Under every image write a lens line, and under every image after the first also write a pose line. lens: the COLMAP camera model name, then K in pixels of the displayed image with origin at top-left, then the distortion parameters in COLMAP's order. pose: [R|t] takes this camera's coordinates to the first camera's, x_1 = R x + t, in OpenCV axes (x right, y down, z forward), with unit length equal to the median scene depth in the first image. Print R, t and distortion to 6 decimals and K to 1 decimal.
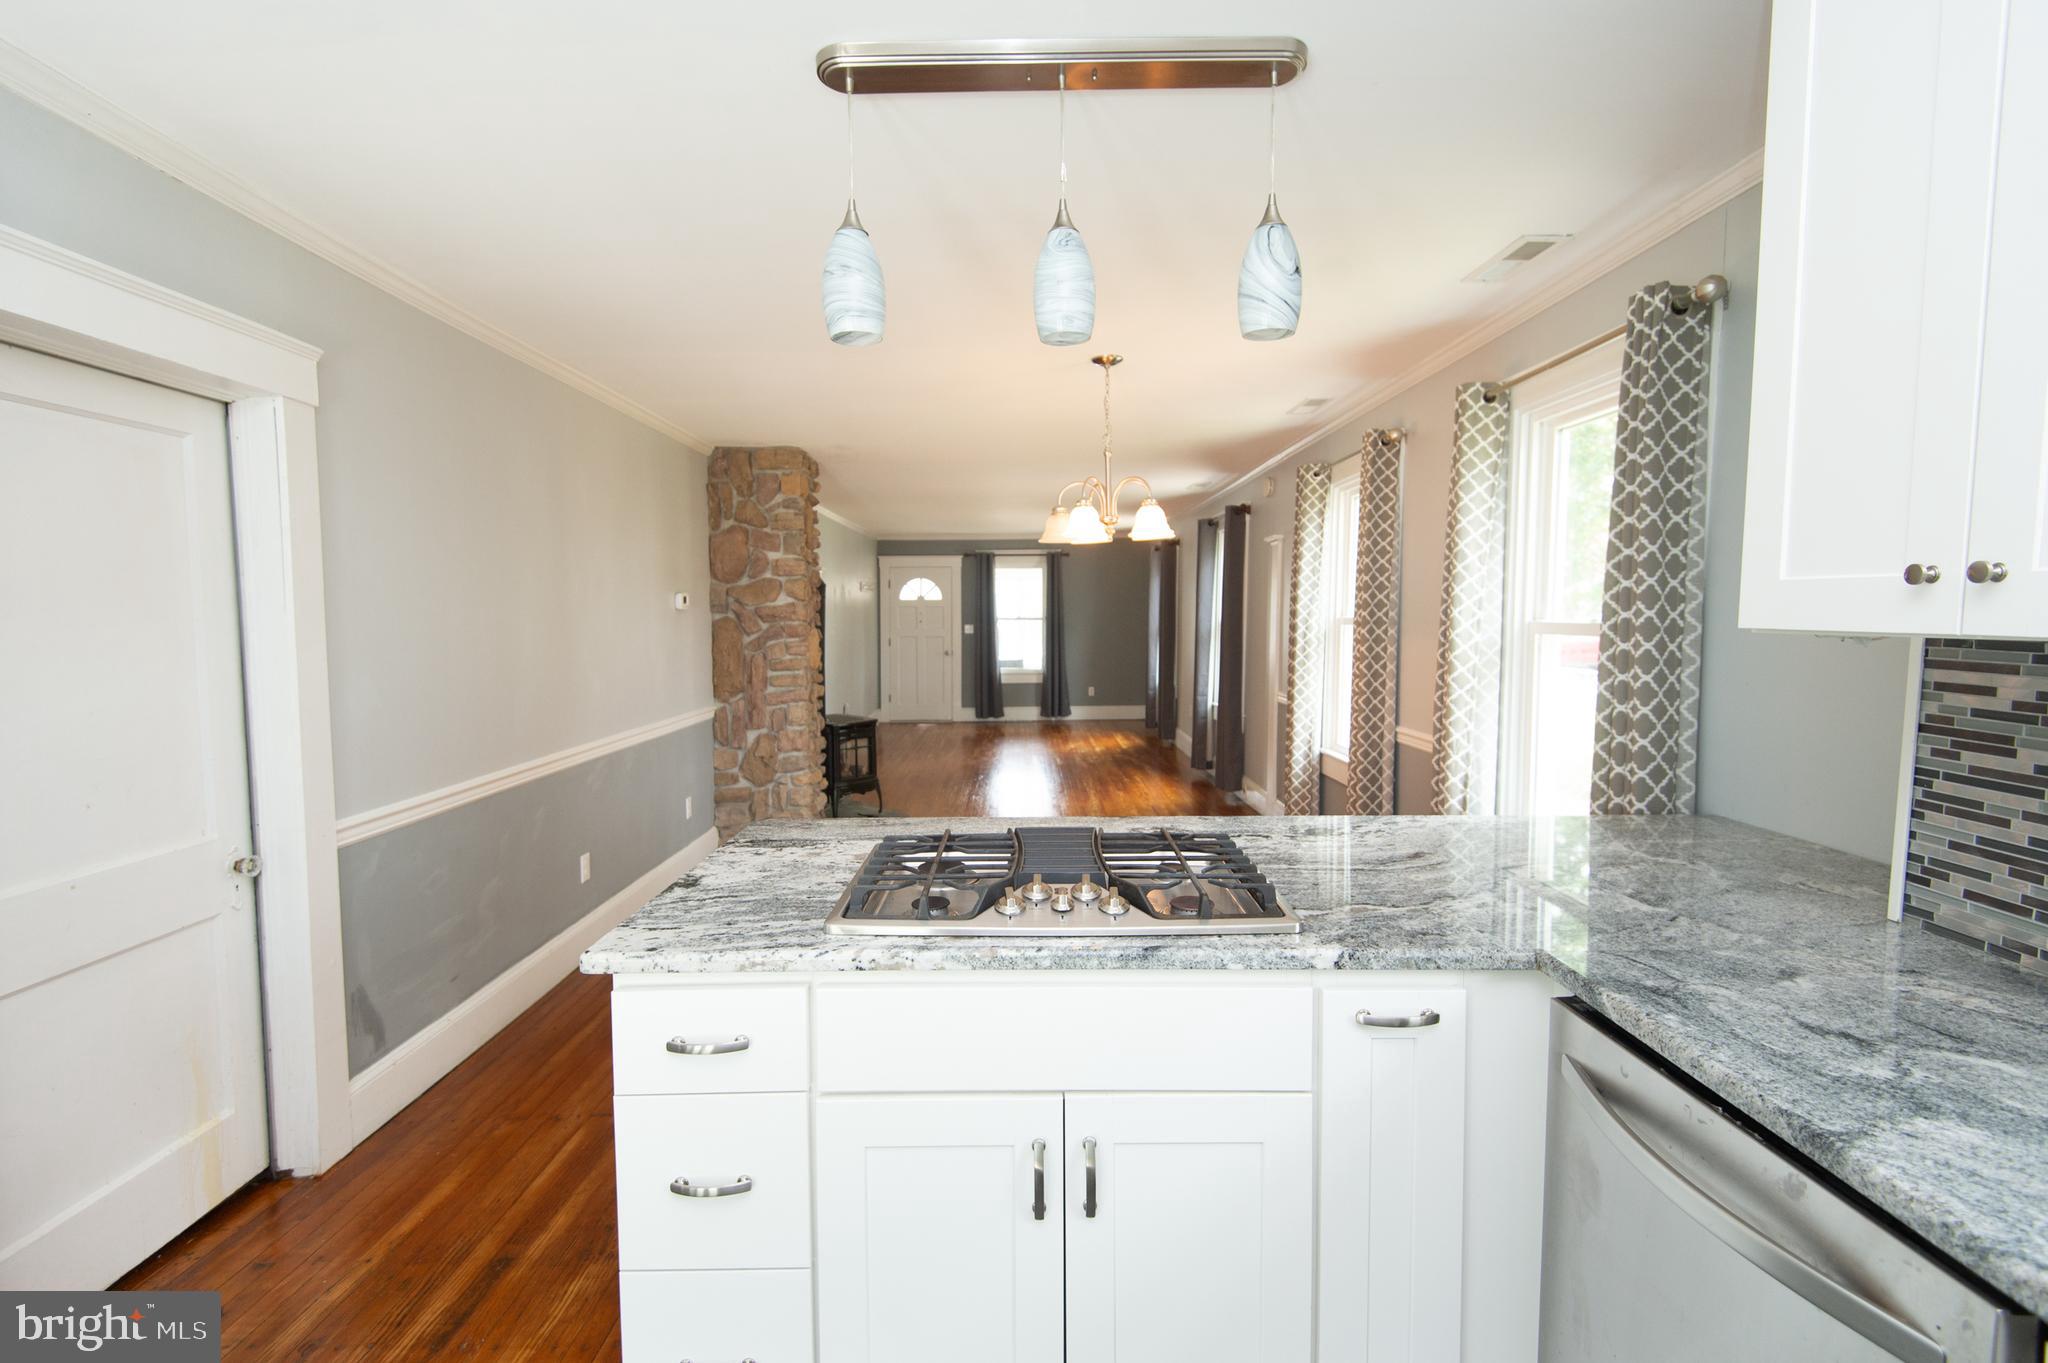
lens RADIAL K [[920.5, 0, 1017.1], [0, 920.5, 680.2], [0, 0, 1]] dist [0.044032, -0.024565]
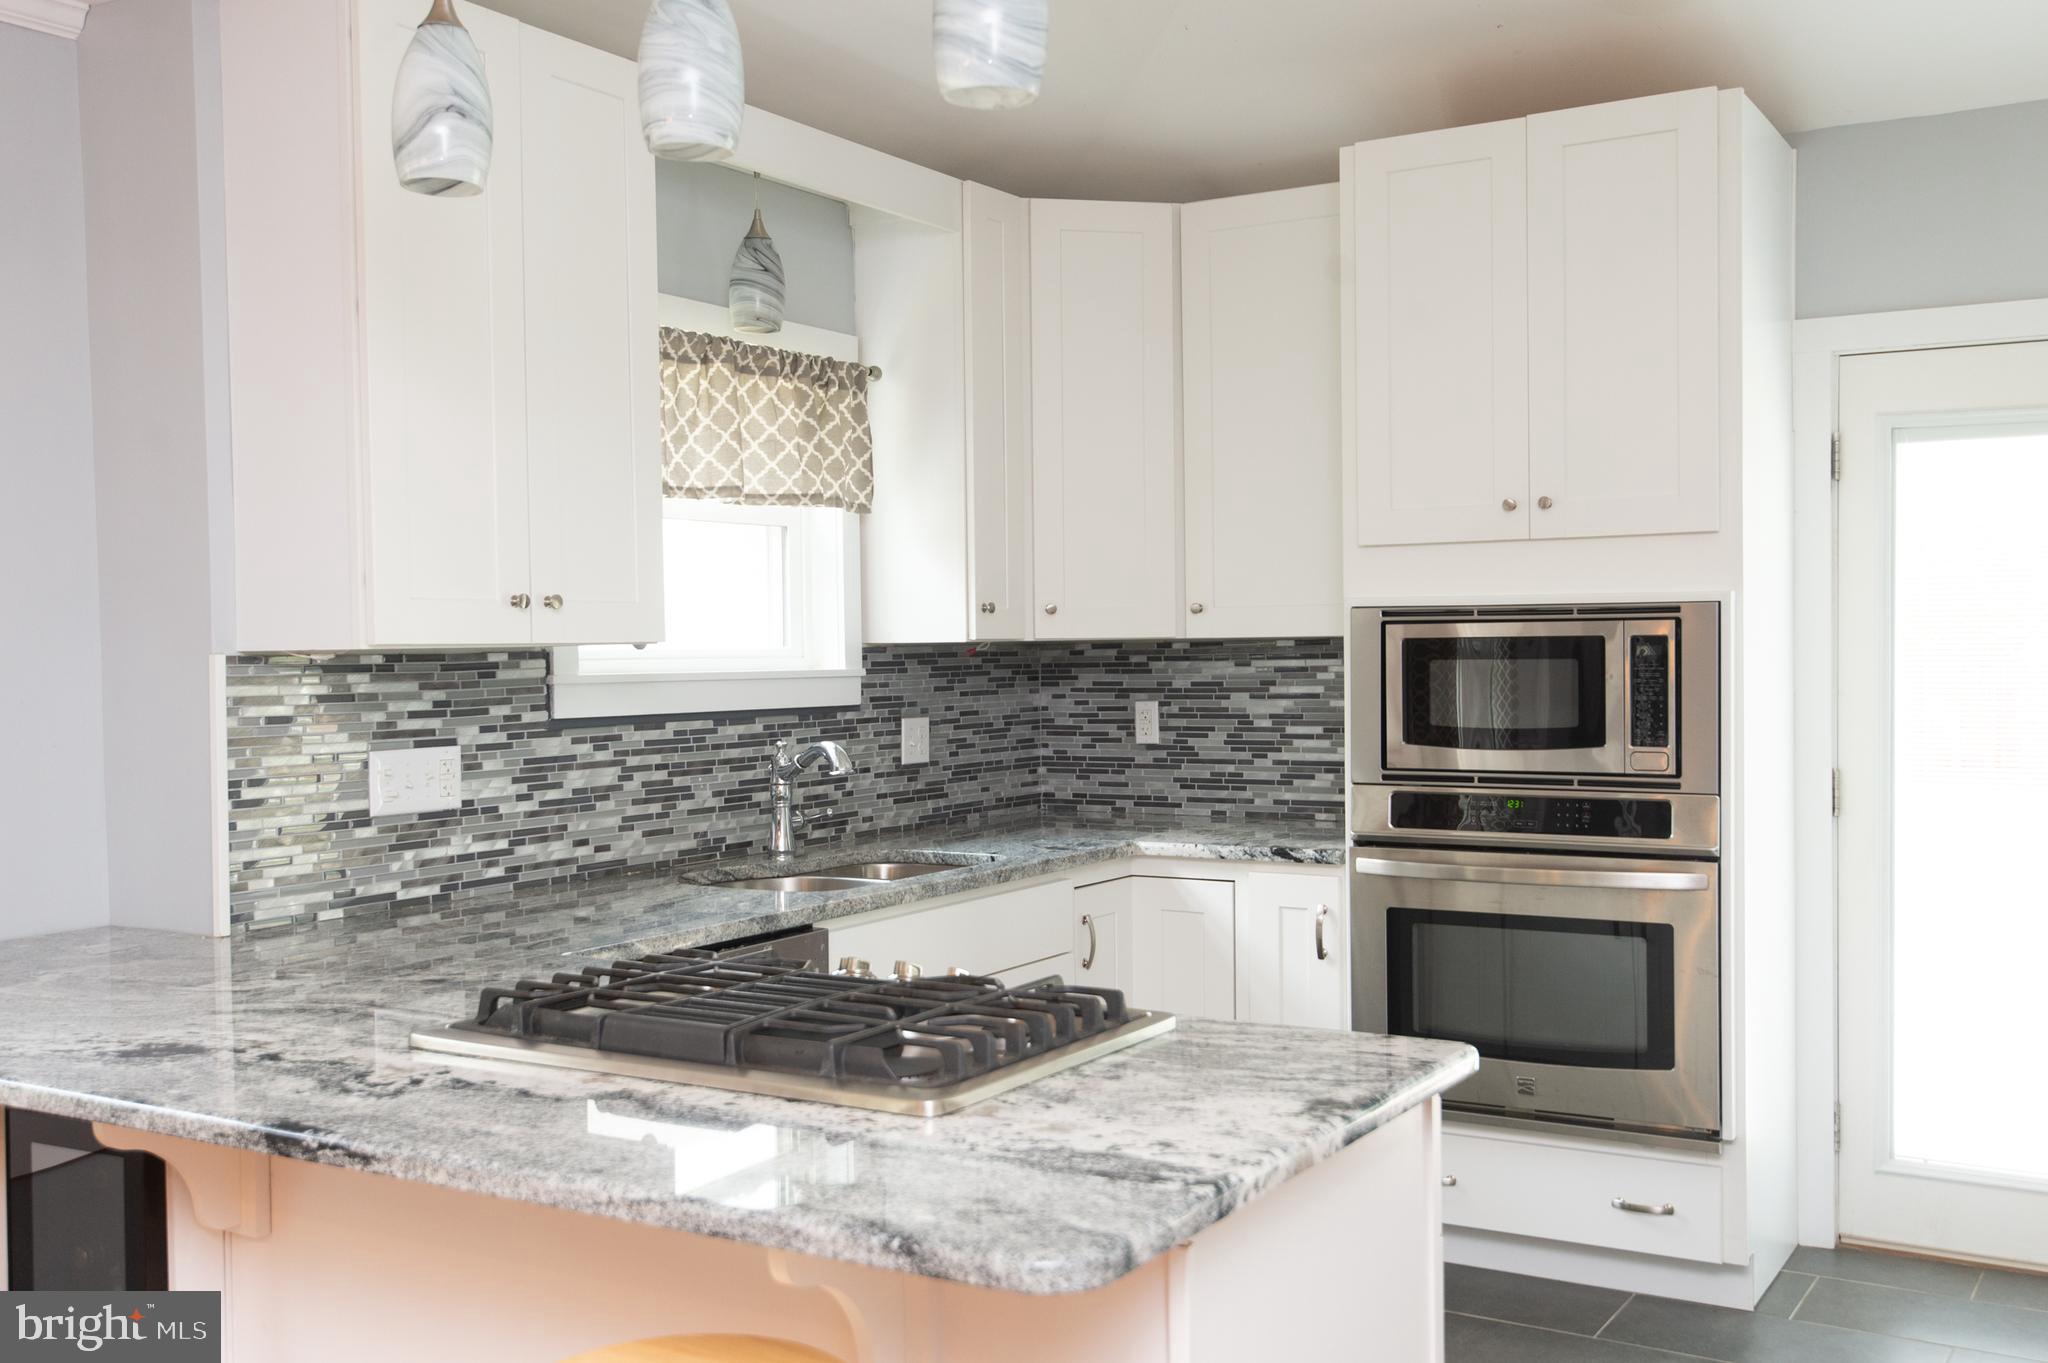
lens RADIAL K [[1982.8, 0, 1024.0], [0, 1982.8, 681.5], [0, 0, 1]] dist [0.019749, -0.020126]
pose [[-0.851450, 0.003407, 0.524425, -1.007307], [0.051878, 0.995621, 0.077760, -0.150922], [-0.521864, 0.093415, -0.847898, 2.544783]]
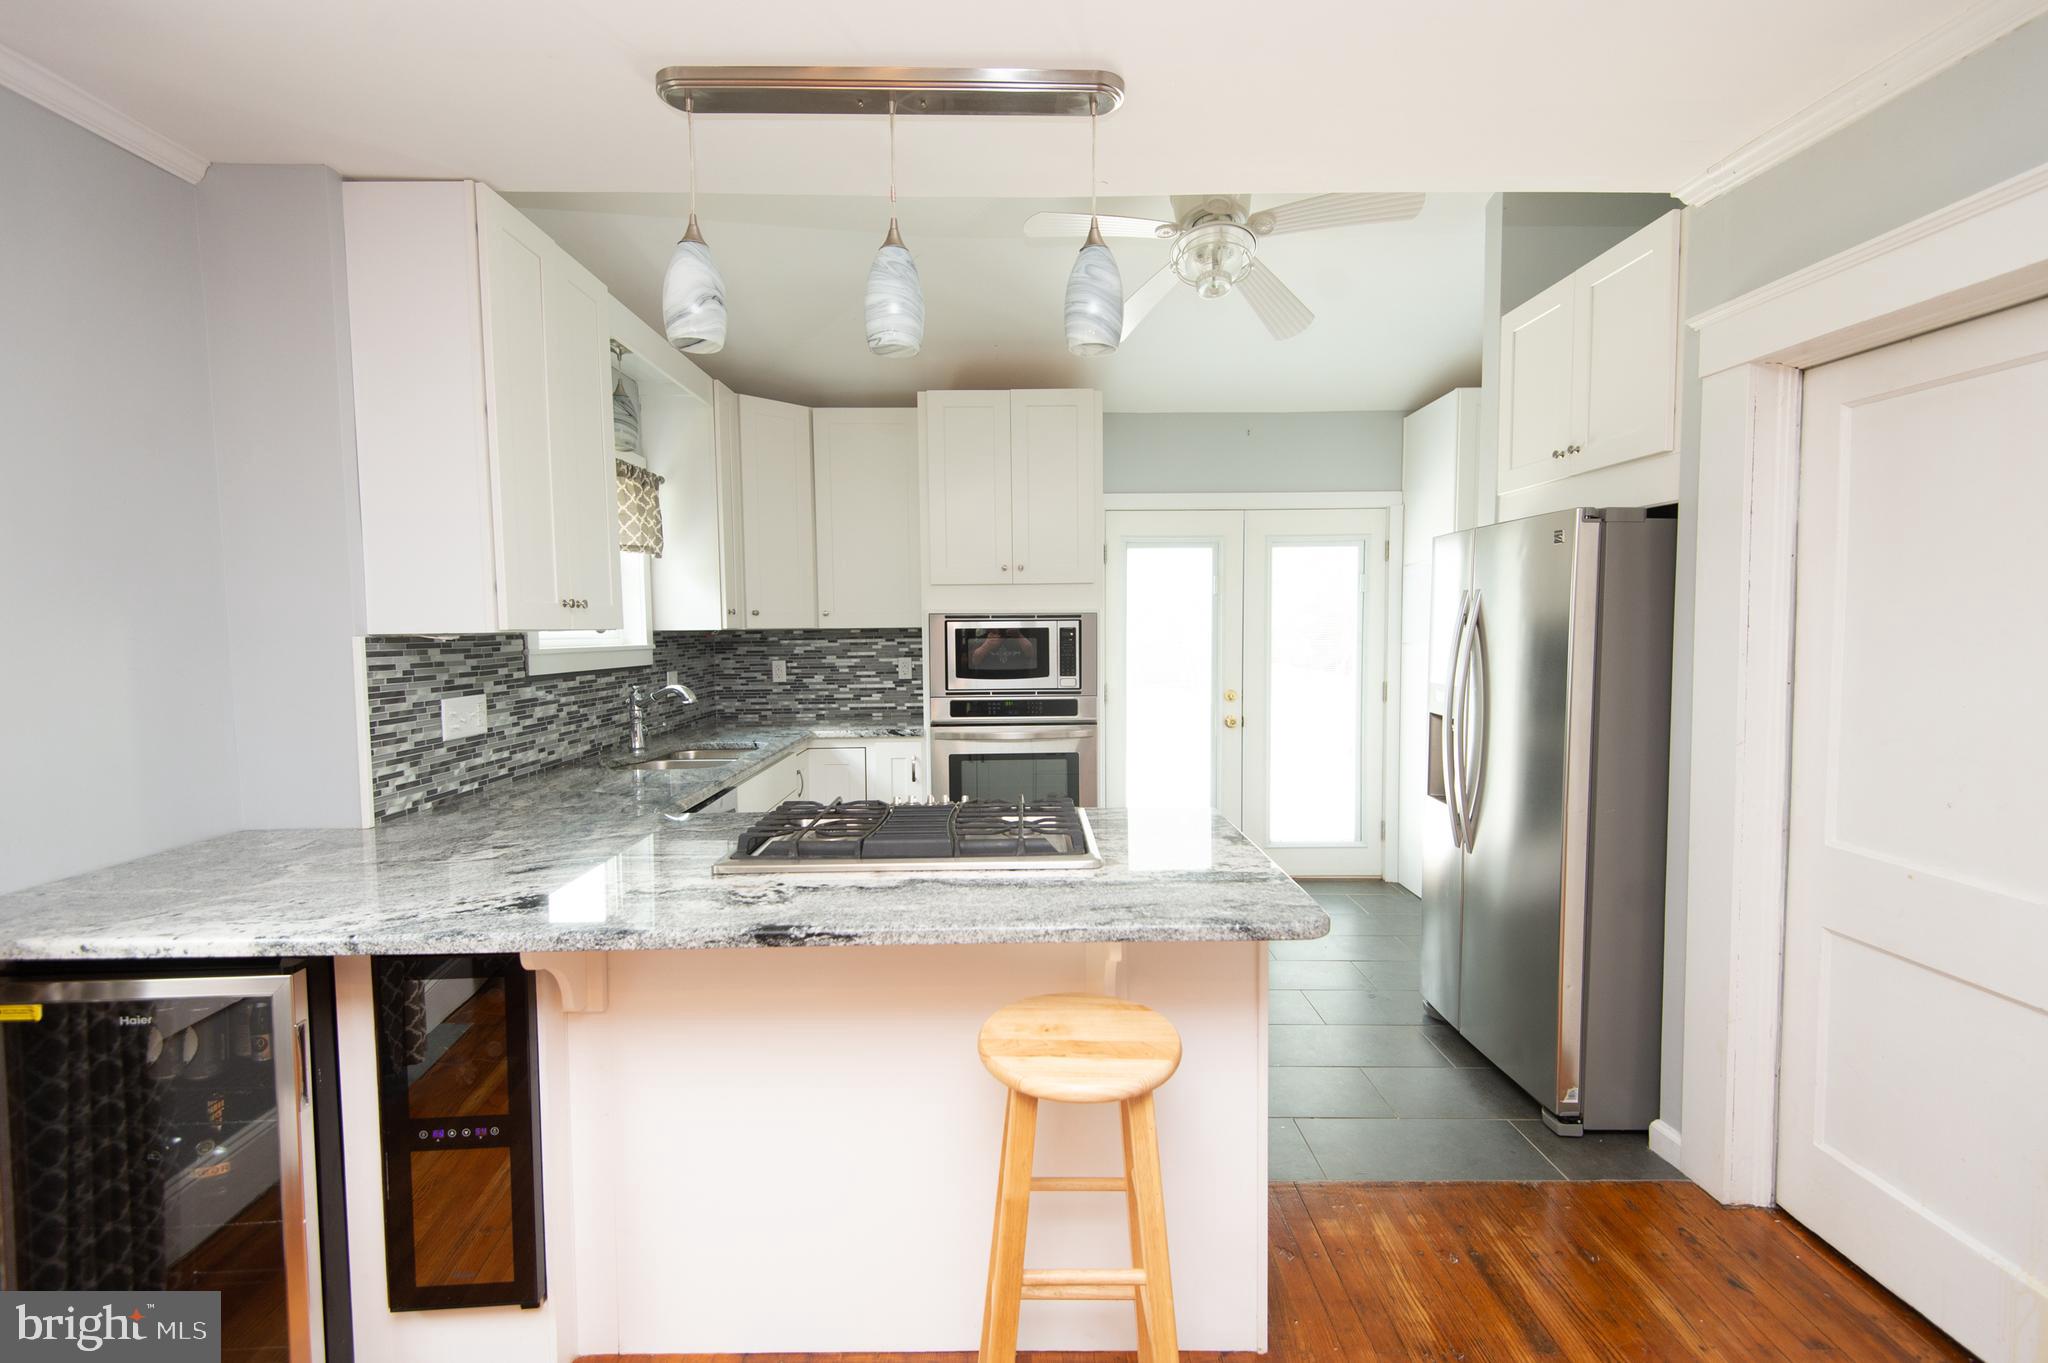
lens RADIAL K [[920.5, 0, 1017.1], [0, 920.5, 680.2], [0, 0, 1]] dist [0.044032, -0.024565]
pose [[-0.999884, 0.013834, -0.006308, -0.094825], [0.012909, 0.991622, 0.128527, -0.166871], [0.008034, 0.128431, -0.991686, 2.665483]]
